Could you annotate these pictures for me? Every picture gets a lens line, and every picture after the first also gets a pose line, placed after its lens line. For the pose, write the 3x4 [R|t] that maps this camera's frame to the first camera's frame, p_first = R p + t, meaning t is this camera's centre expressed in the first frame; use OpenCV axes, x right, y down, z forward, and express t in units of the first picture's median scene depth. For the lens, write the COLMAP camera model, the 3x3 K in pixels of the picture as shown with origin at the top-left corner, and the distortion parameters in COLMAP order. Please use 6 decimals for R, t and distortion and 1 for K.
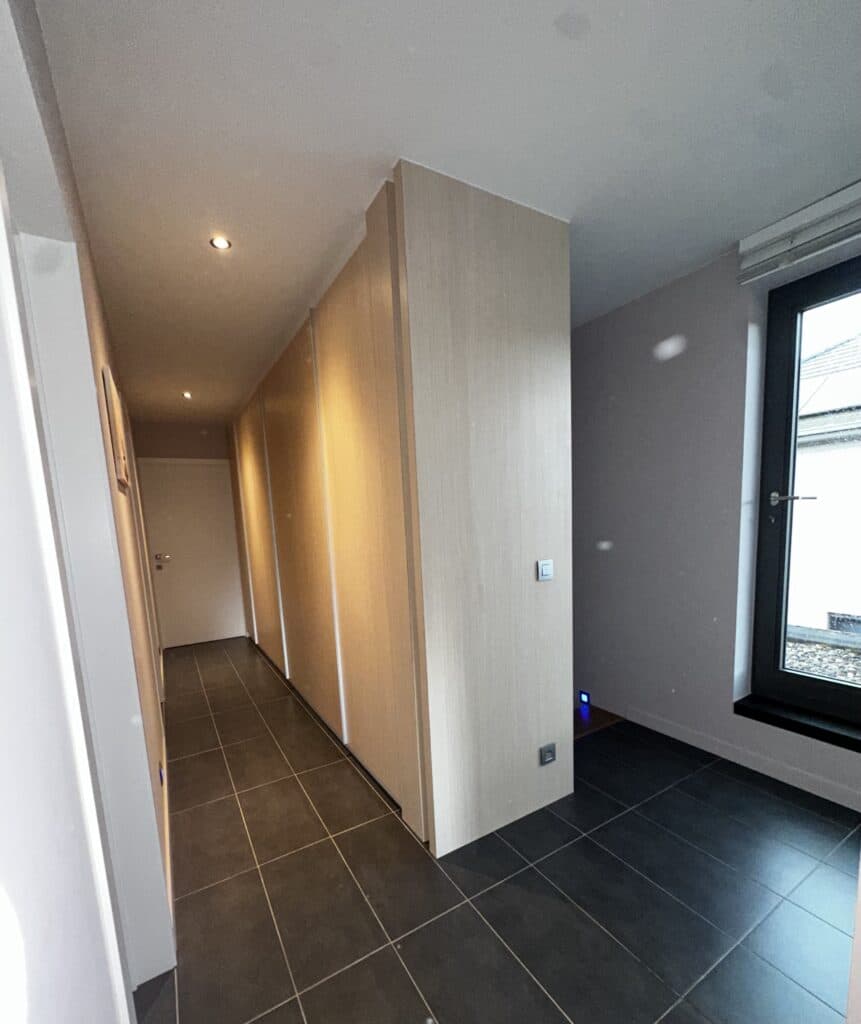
lens RADIAL K [[462.6, 0, 434.7], [0, 462.6, 579.1], [0, 0, 1]] dist [0.000223, 0.000203]
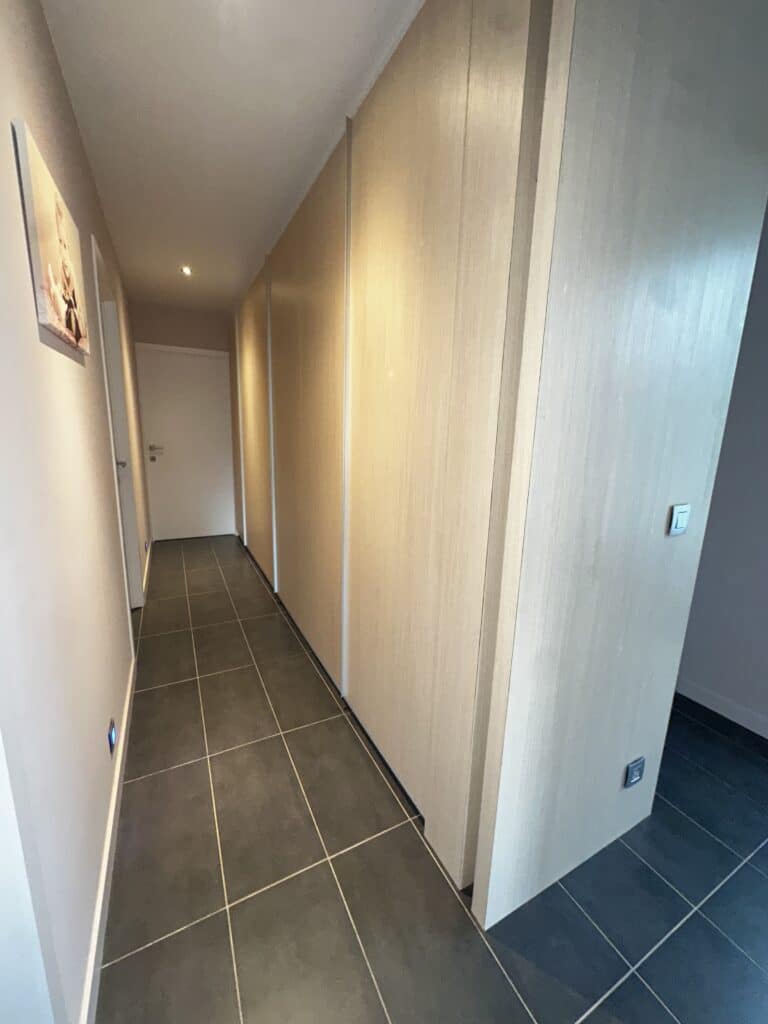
lens RADIAL K [[408.2, 0, 384.0], [0, 408.2, 512.0], [0, 0, 1]] dist [0.011830, -0.000068]
pose [[0.995242, 0.087825, -0.042184, -0.117666], [-0.084913, 0.994169, 0.066464, -0.024937], [0.047775, -0.062565, 0.996897, 0.292903]]
